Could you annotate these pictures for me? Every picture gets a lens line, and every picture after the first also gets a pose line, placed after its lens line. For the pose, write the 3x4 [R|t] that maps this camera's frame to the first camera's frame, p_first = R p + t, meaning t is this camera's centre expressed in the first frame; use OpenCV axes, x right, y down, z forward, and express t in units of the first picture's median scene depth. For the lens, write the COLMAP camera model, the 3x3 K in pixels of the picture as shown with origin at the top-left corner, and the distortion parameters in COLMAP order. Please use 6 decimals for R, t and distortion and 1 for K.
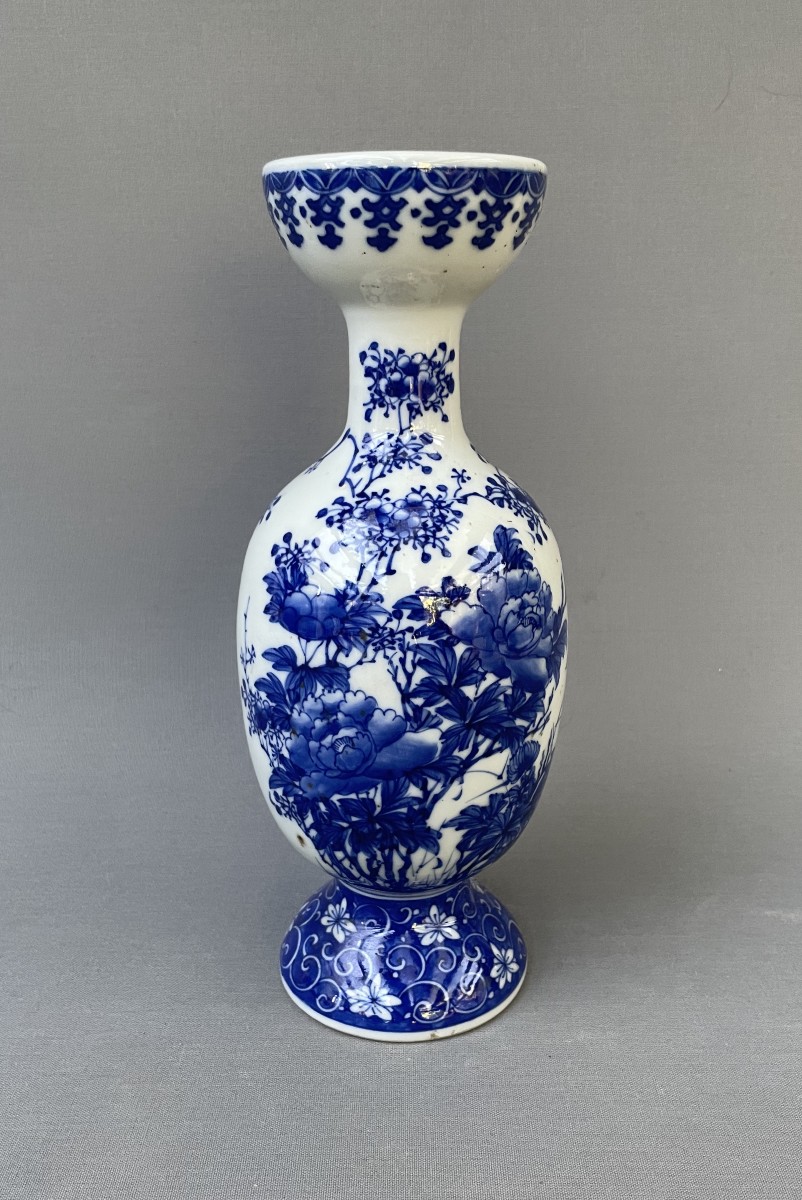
lens RADIAL K [[918.9, 0, 391.4], [0, 918.9, 605.6], [0, 0, 1]] dist [-0.015240, -0.000775]
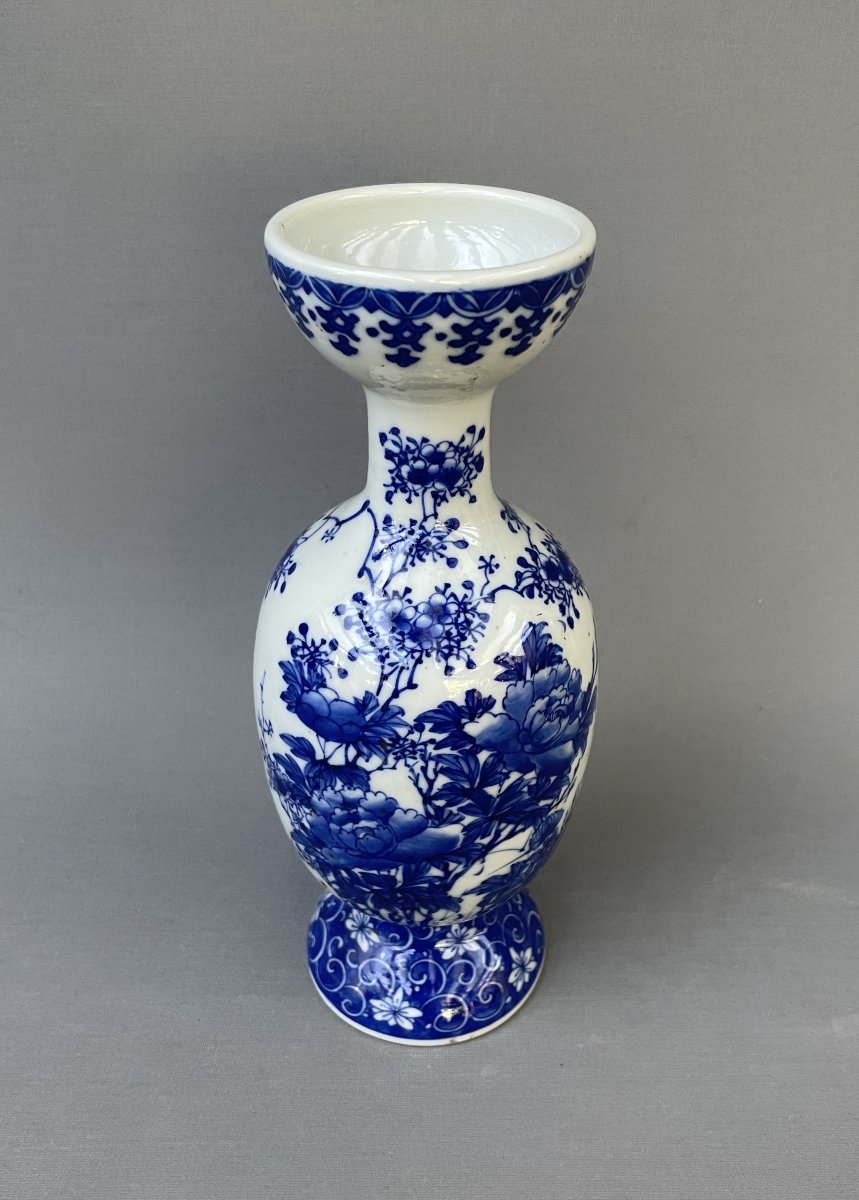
lens RADIAL K [[970.0, 0, 424.2], [0, 970.0, 596.1], [0, 0, 1]] dist [-0.050627, -0.048438]
pose [[0.999976, 0.006557, 0.002155, 0.008553], [-0.006873, 0.974695, 0.223432, -0.332821], [-0.000635, -0.223441, 0.974717, 0.039666]]
